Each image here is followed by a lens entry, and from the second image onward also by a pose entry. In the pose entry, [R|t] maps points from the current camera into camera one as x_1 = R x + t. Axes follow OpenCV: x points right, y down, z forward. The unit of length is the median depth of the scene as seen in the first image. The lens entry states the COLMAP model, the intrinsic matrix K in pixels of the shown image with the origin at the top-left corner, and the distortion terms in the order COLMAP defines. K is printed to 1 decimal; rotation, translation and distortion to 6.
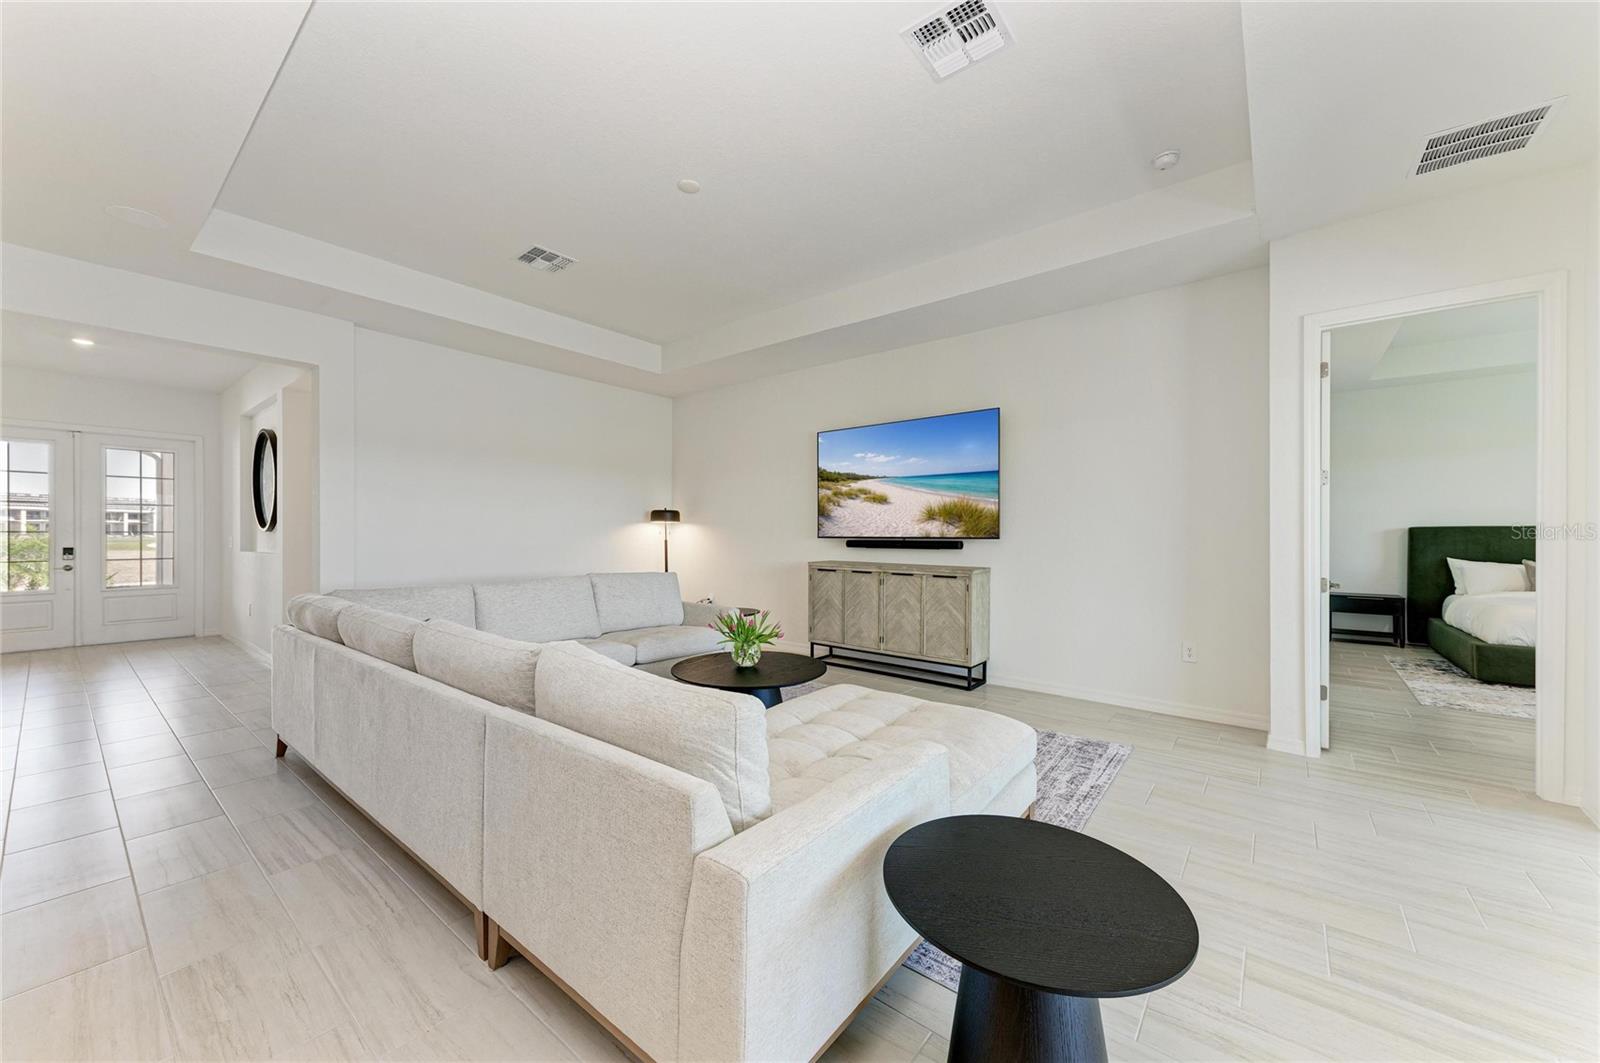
lens RADIAL K [[605.2, 0, 794.8], [0, 605.2, 534.5], [0, 0, 1]] dist [0.013912, 0.000040]
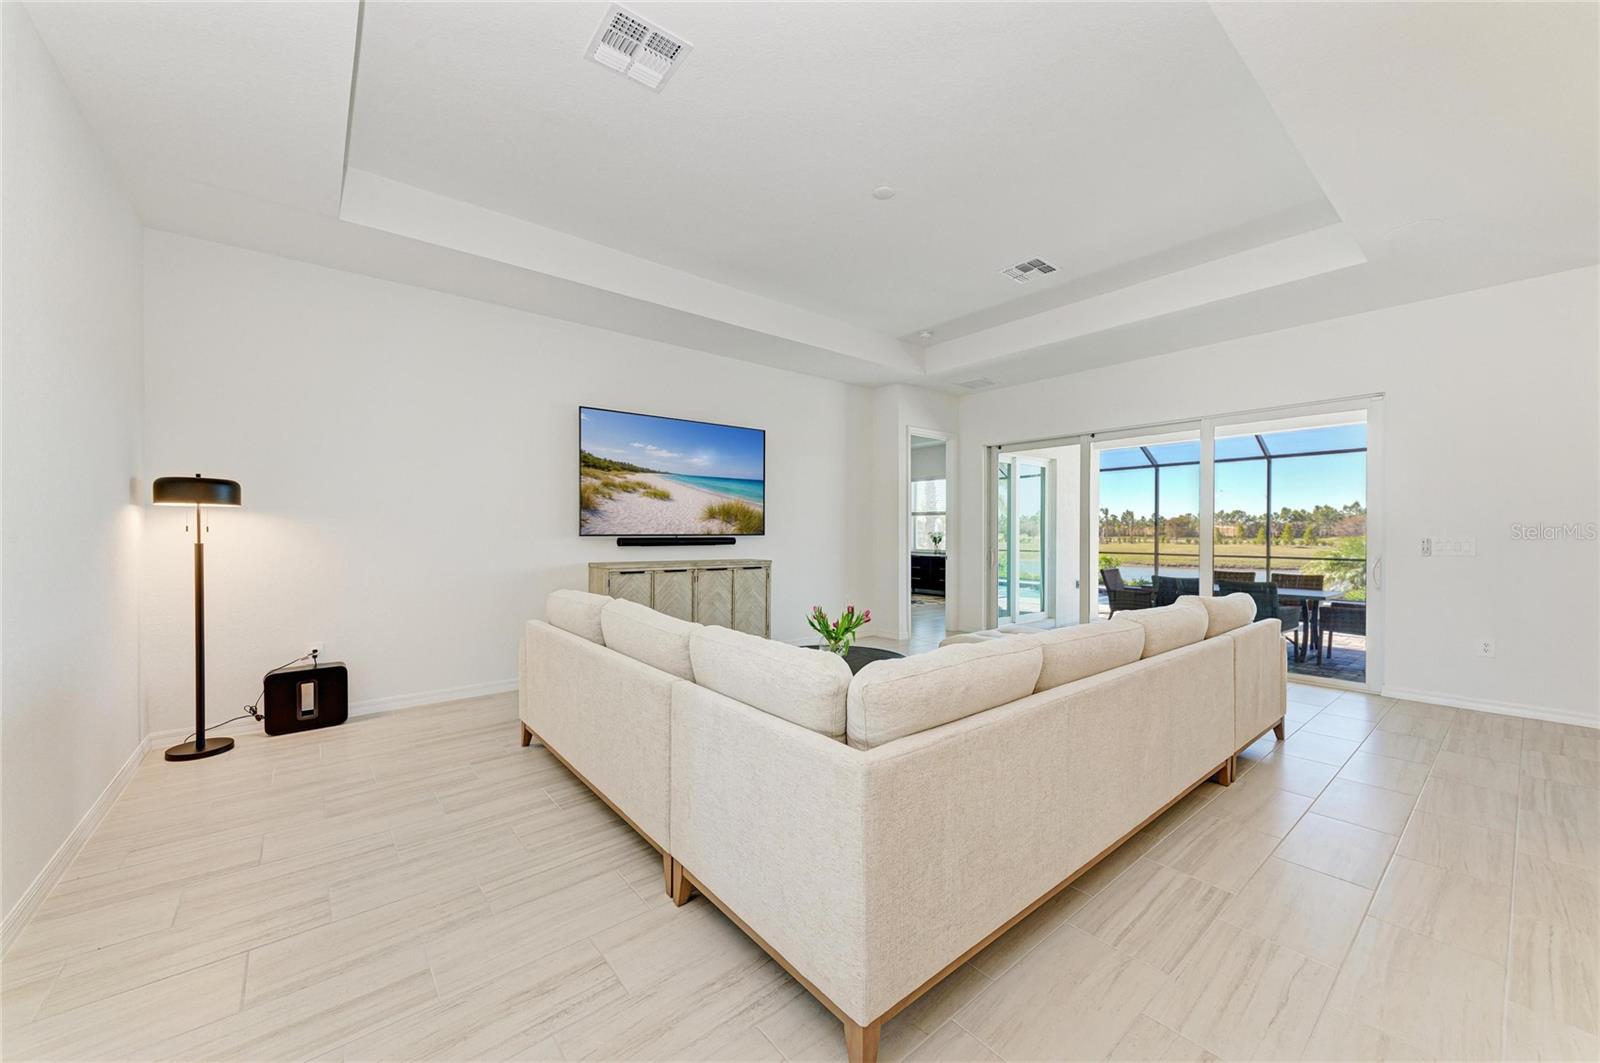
lens RADIAL K [[605.2, 0, 794.8], [0, 605.2, 534.5], [0, 0, 1]] dist [0.013912, 0.000040]
pose [[0.200534, -0.003825, 0.979679, -0.779070], [0.000257, 0.999993, 0.003852, 0.000599], [-0.979687, -0.000521, 0.200533, 0.610311]]
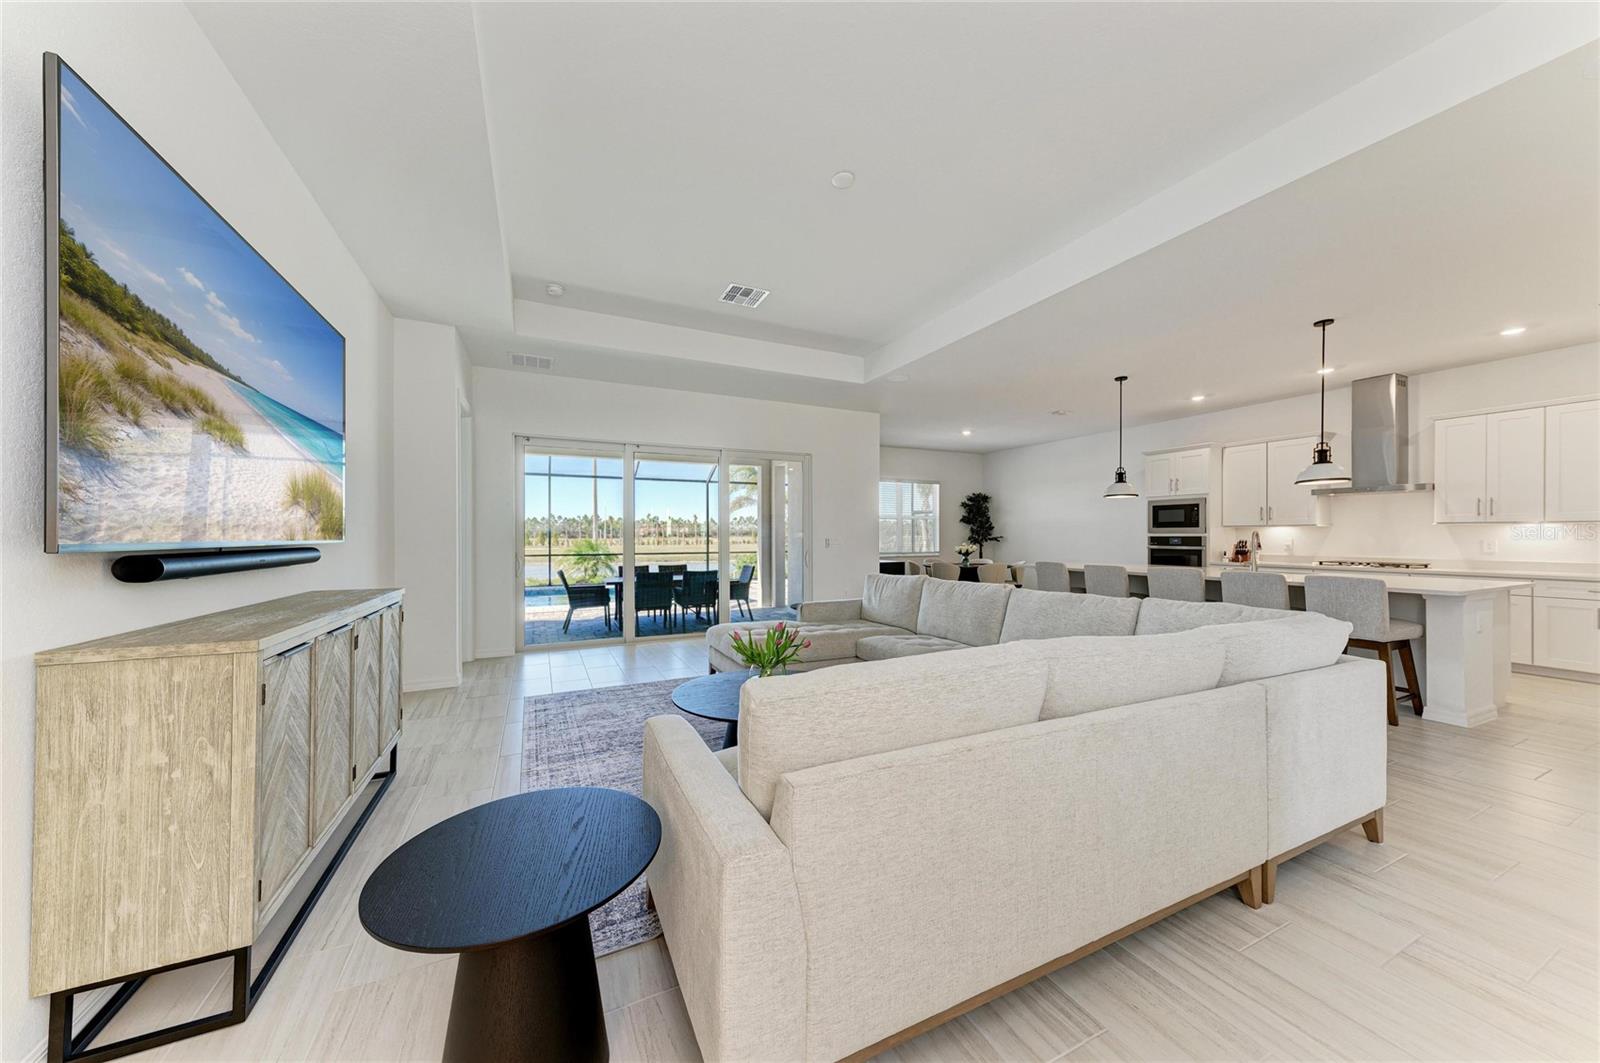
lens RADIAL K [[549.0, 0, 803.6], [0, 549.0, 535.2], [0, 0, 1]] dist [0.000584, 0.000045]
pose [[-0.907740, 0.001139, 0.419532, -0.314746], [0.001328, 0.999999, 0.000158, 0.001892], [-0.419532, 0.000701, -0.907740, 1.178516]]
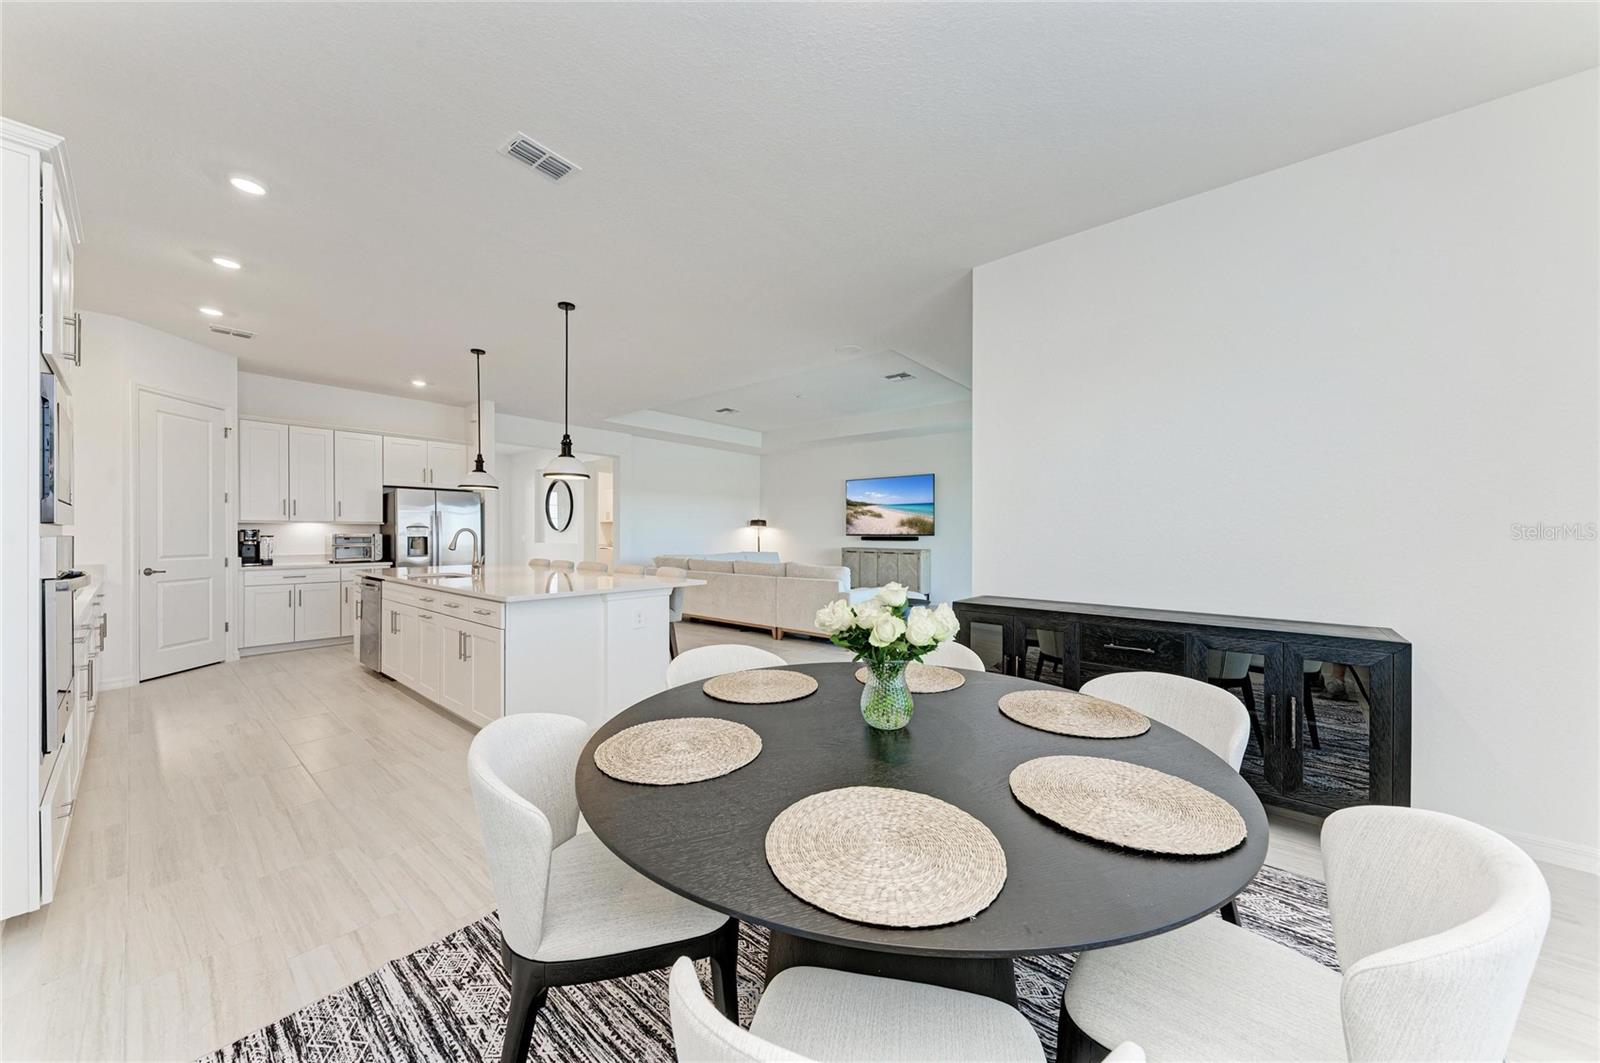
lens RADIAL K [[549.0, 0, 803.6], [0, 549.0, 535.2], [0, 0, 1]] dist [0.000584, 0.000045]
pose [[0.999964, -0.001404, -0.008385, -0.089656], [0.001414, 0.999998, 0.001147, 0.003713], [0.008384, -0.001159, 0.999964, -0.812690]]
